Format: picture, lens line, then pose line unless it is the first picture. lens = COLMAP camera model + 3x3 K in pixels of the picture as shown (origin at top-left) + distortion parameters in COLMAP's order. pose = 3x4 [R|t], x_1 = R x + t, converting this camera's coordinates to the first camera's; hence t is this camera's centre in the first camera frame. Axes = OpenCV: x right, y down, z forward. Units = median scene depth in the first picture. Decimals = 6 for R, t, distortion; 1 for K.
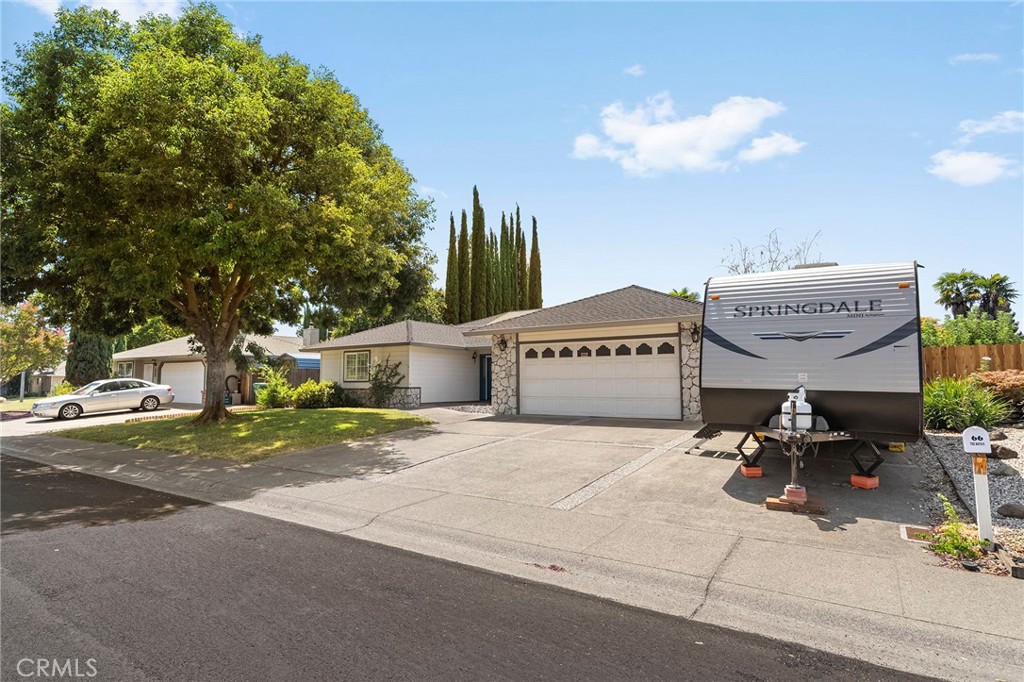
lens RADIAL K [[532.2, 0, 512.0], [0, 532.2, 341.0], [0, 0, 1]] dist [-0.003510, 0.000193]
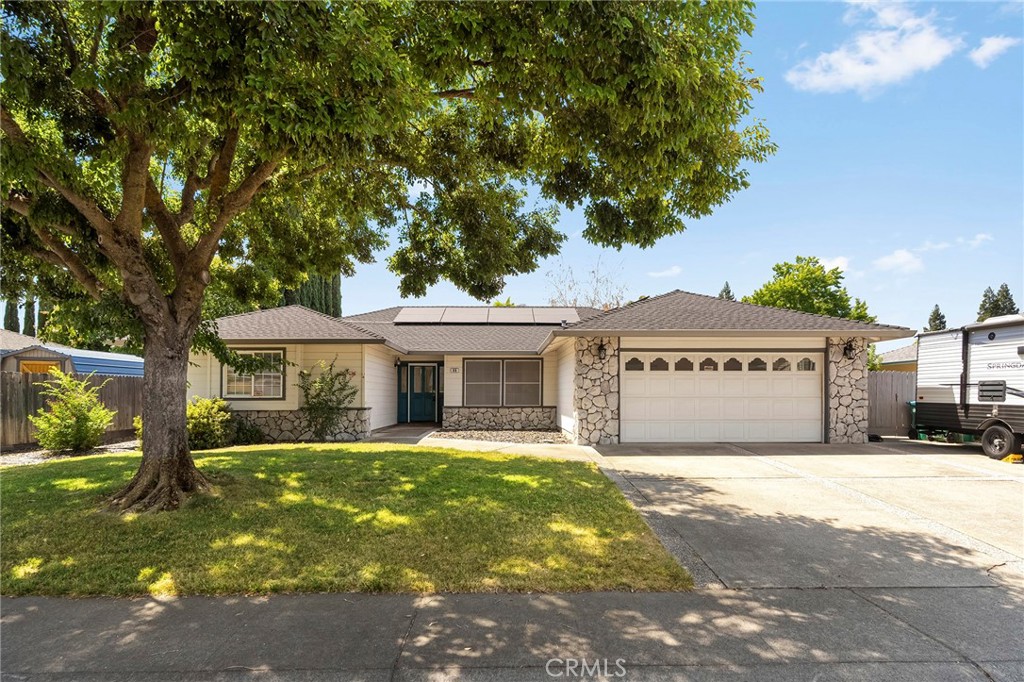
lens RADIAL K [[532.2, 0, 512.0], [0, 532.2, 341.0], [0, 0, 1]] dist [-0.003510, 0.000193]
pose [[0.823604, 0.064336, 0.563504, -0.556948], [-0.046860, 0.997867, -0.045439, 0.033559], [-0.565226, 0.011018, 0.824863, 0.464813]]
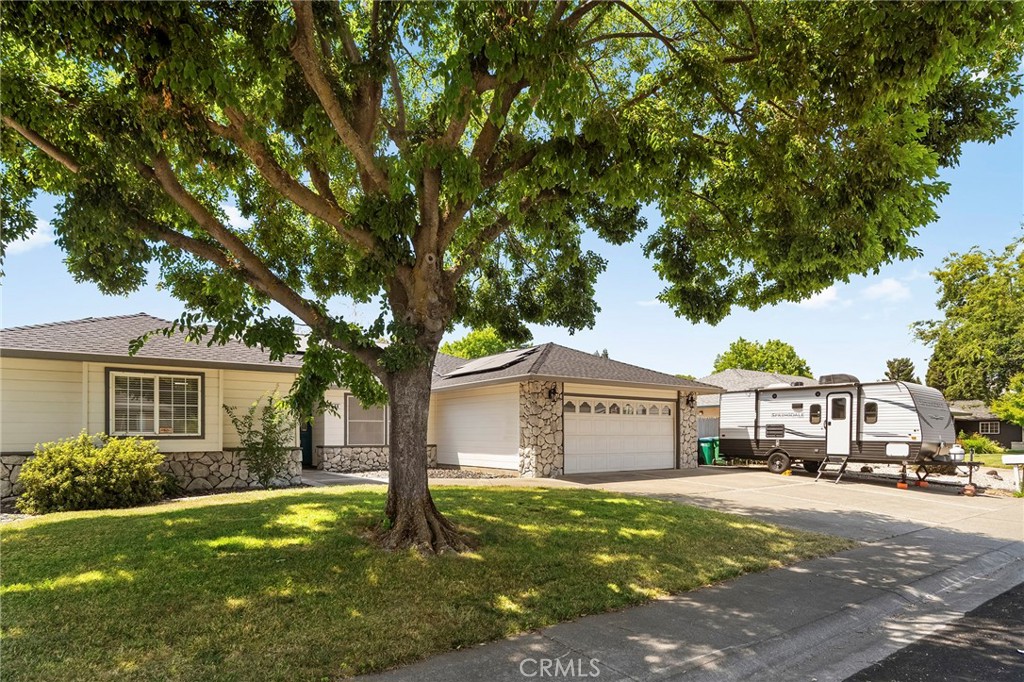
lens RADIAL K [[555.9, 0, 512.0], [0, 555.9, 341.0], [0, 0, 1]] dist [-0.002452, 0.000830]
pose [[0.358351, 0.164052, 0.919060, -0.908636], [-0.069560, 0.986395, -0.148949, 0.061919], [-0.930992, -0.010554, 0.364888, 0.752567]]
